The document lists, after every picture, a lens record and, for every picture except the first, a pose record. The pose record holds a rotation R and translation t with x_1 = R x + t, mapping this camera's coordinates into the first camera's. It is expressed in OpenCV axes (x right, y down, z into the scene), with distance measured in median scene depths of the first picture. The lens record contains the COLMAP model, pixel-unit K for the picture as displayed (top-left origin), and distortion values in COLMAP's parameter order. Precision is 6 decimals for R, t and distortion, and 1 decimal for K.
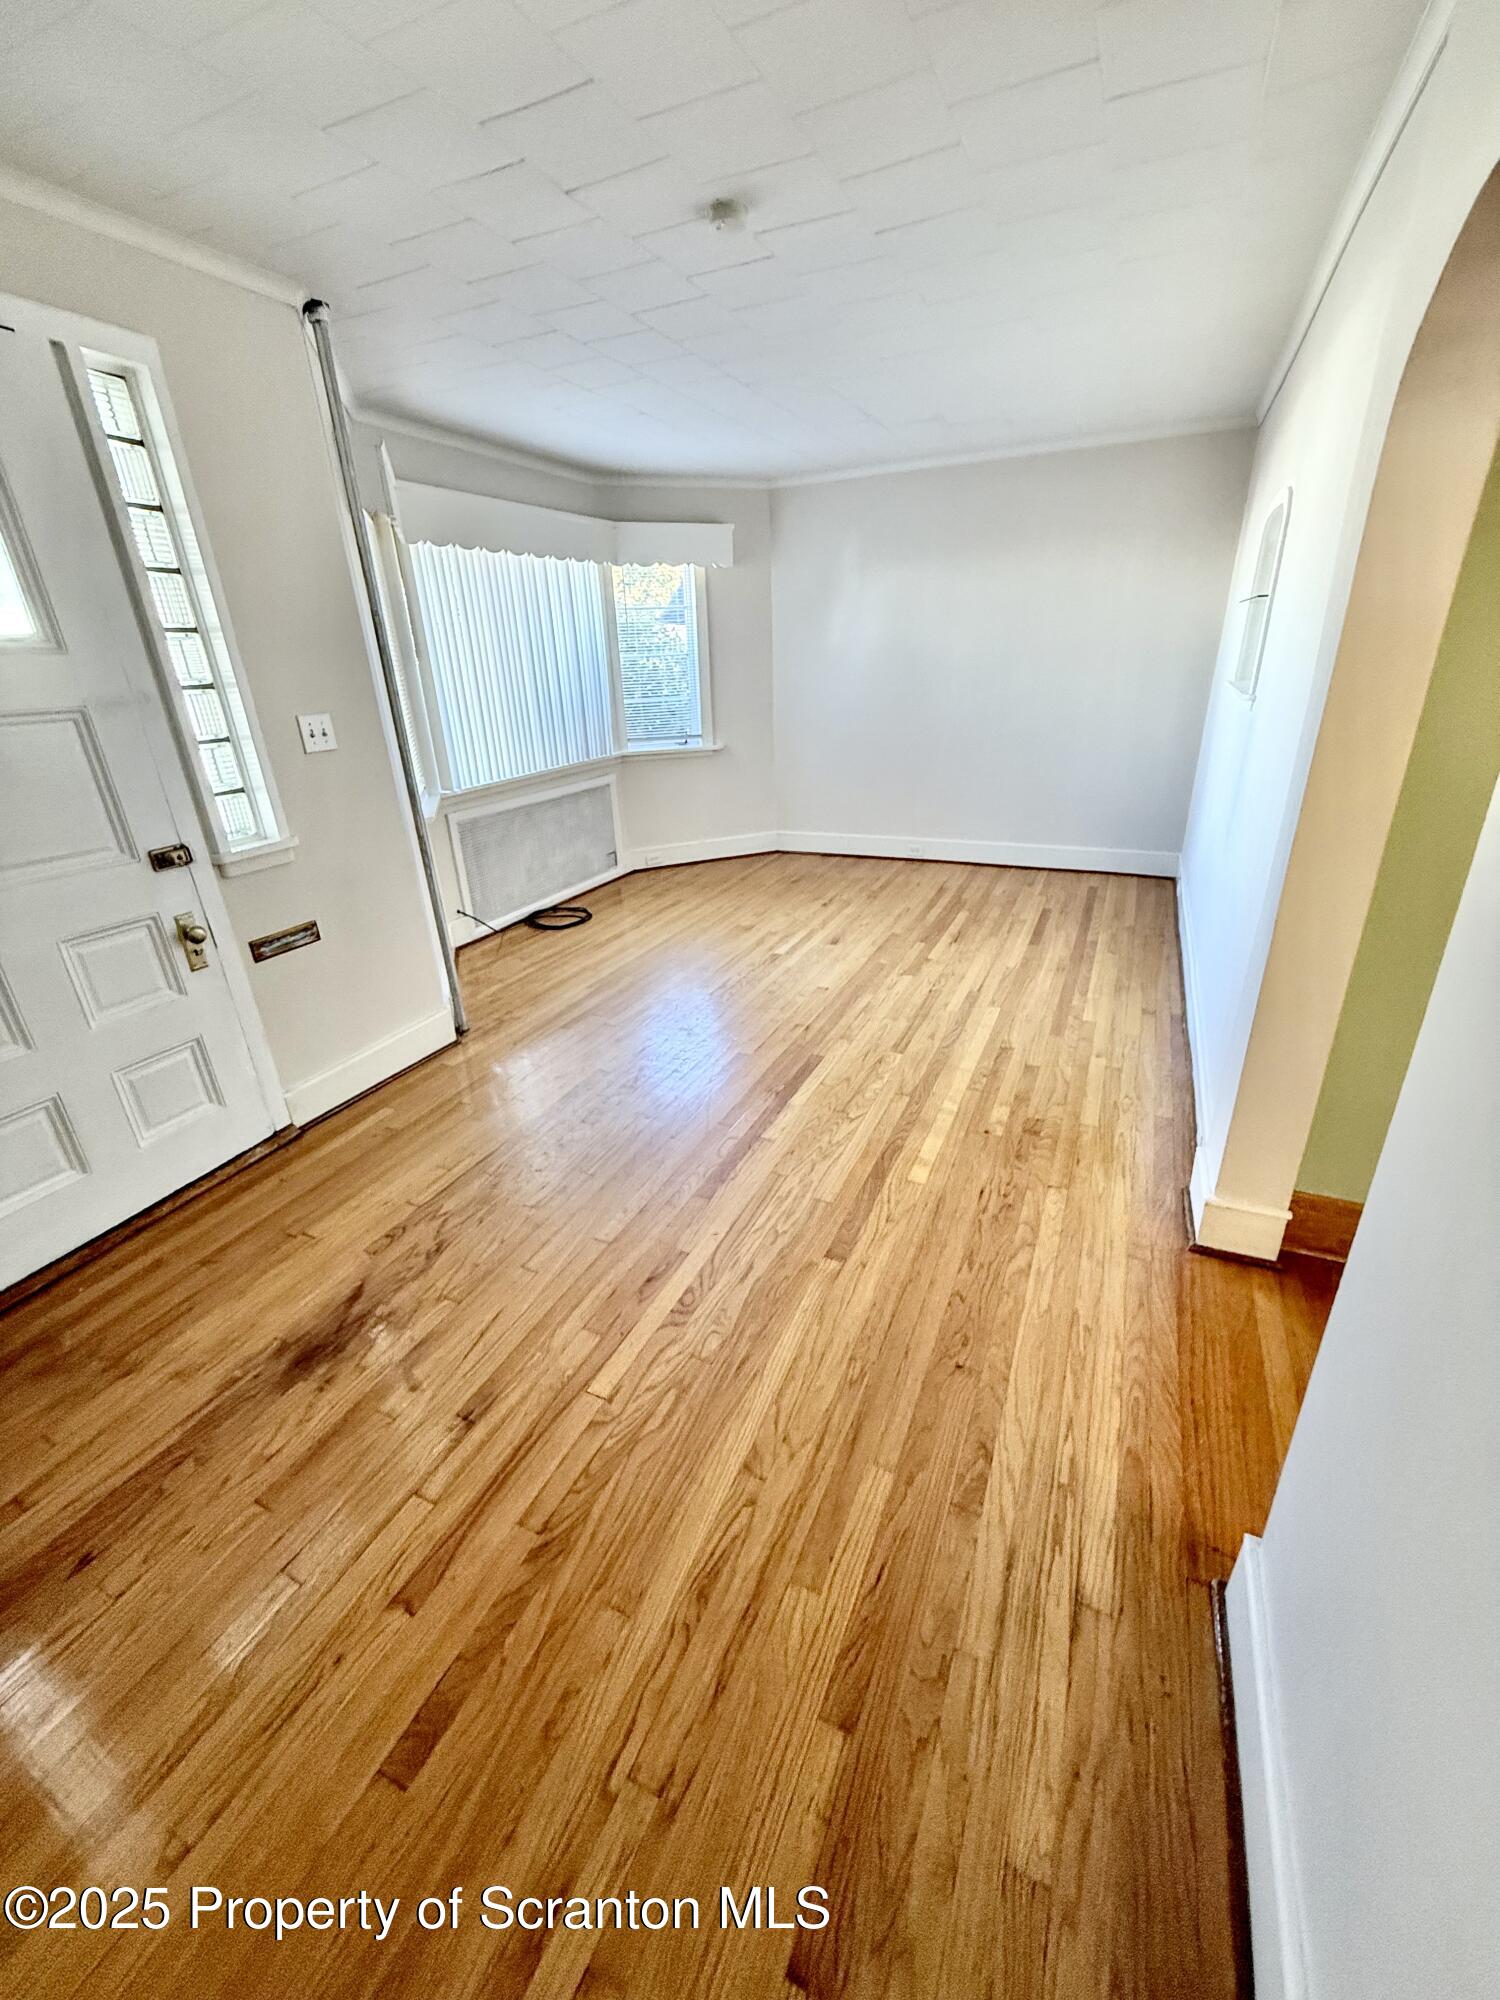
lens RADIAL K [[796.0, 0, 743.7], [0, 796.0, 997.2], [0, 0, 1]] dist [0.002758, 0.000038]
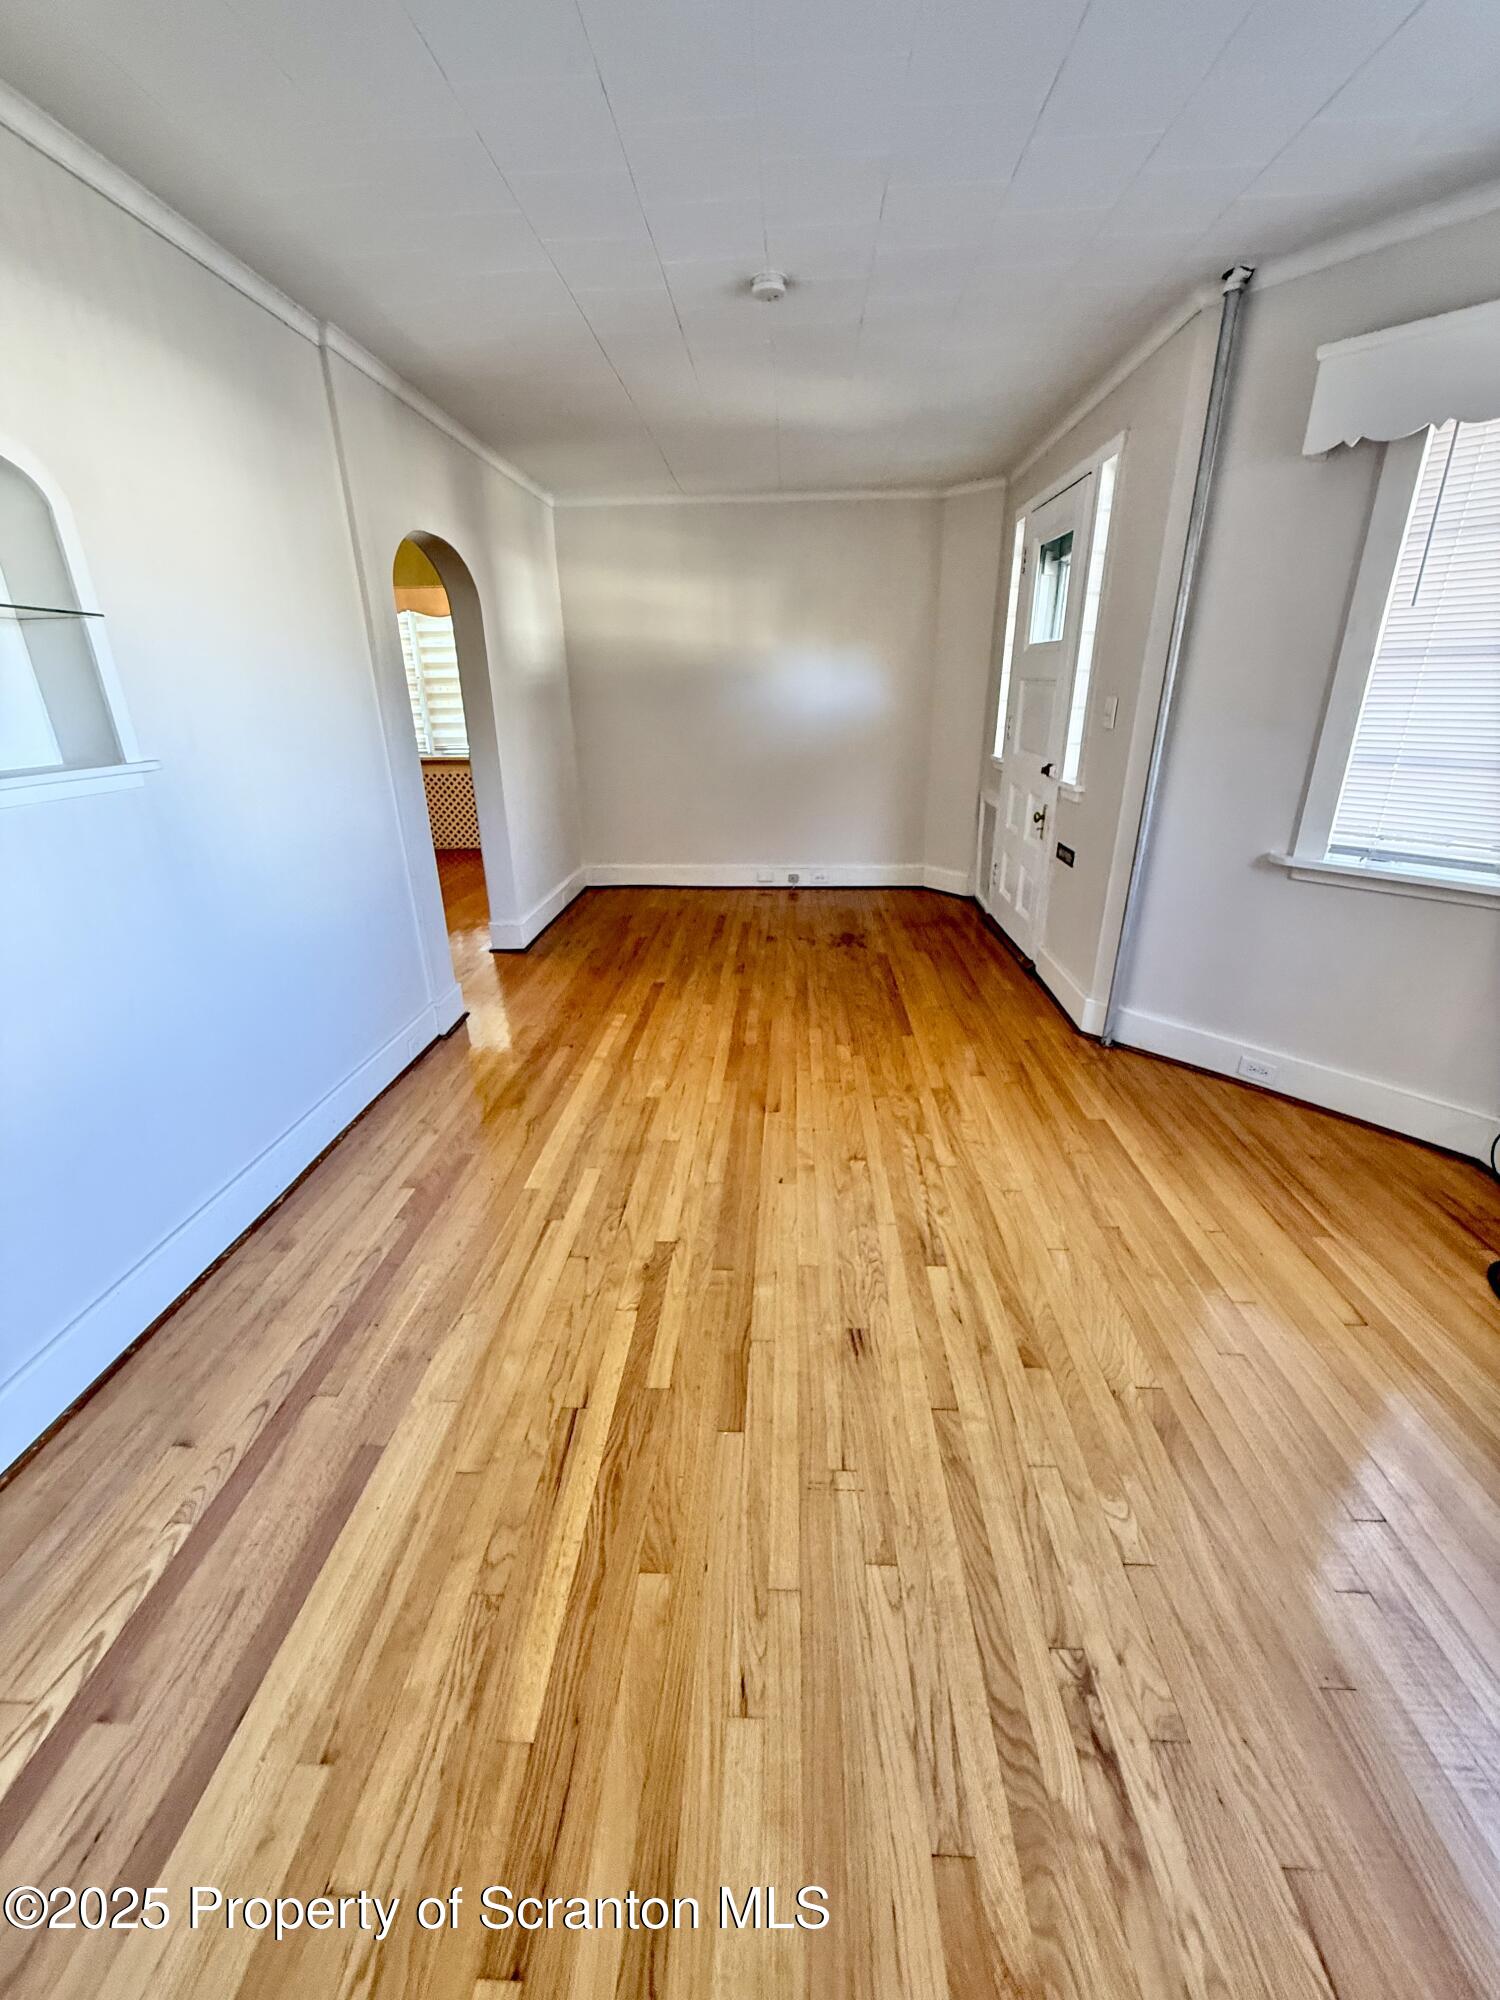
lens RADIAL K [[796.0, 0, 745.7], [0, 796.0, 1001.0], [0, 0, 1]] dist [0.002758, 0.000038]
pose [[-0.924003, 0.191620, -0.330907, 0.394269], [-0.101186, 0.712003, 0.694847, -0.698003], [0.368754, 0.675524, -0.638504, 1.622749]]
